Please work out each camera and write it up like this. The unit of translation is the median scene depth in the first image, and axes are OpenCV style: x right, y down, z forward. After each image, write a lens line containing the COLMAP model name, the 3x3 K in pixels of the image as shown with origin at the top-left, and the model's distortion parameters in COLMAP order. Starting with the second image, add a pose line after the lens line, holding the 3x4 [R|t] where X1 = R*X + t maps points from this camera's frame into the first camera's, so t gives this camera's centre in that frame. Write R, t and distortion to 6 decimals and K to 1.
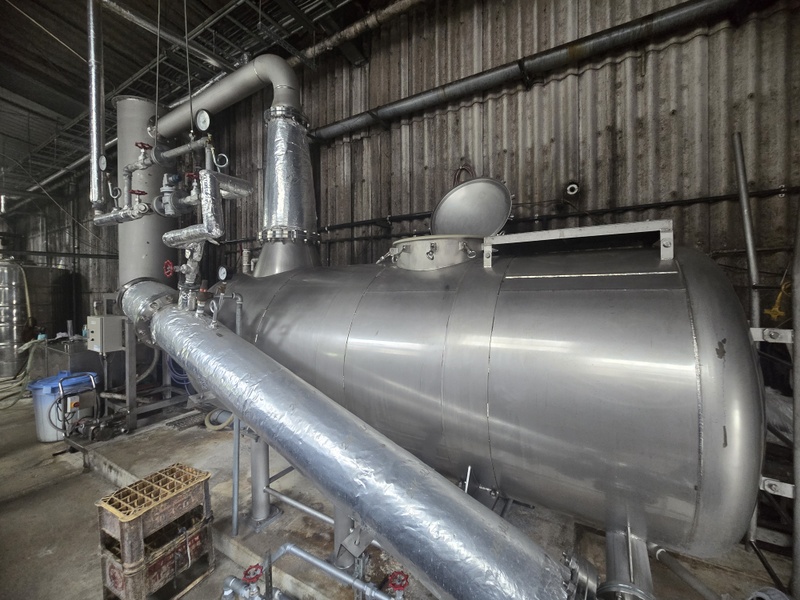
lens RADIAL K [[329.0, 0, 396.6], [0, 329.0, 296.5], [0, 0, 1]] dist [-0.004404, 0.001574]
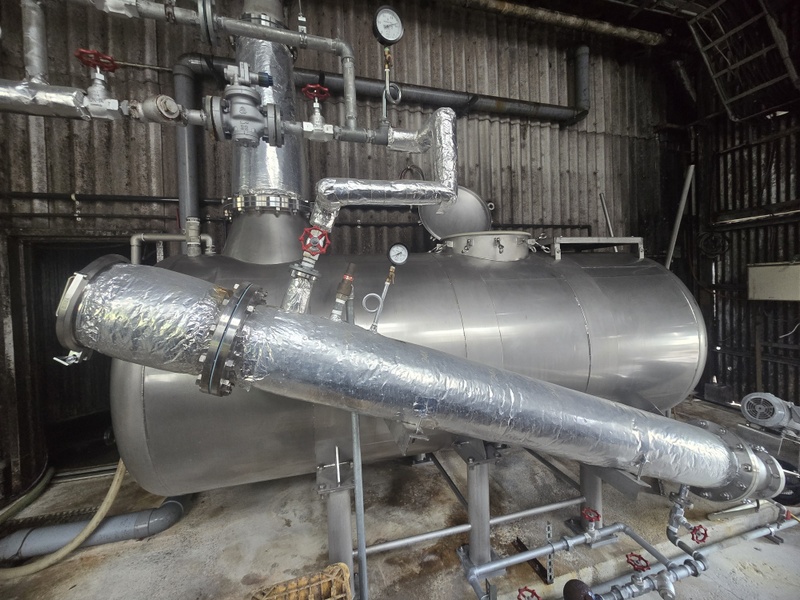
lens RADIAL K [[329.0, 0, 399.1], [0, 329.0, 297.2], [0, 0, 1]] dist [-0.004404, 0.001574]
pose [[0.694526, -0.039156, 0.718401, -0.718660], [0.041268, 0.999042, 0.014556, 0.008932], [-0.718283, 0.019538, 0.695477, 0.352779]]
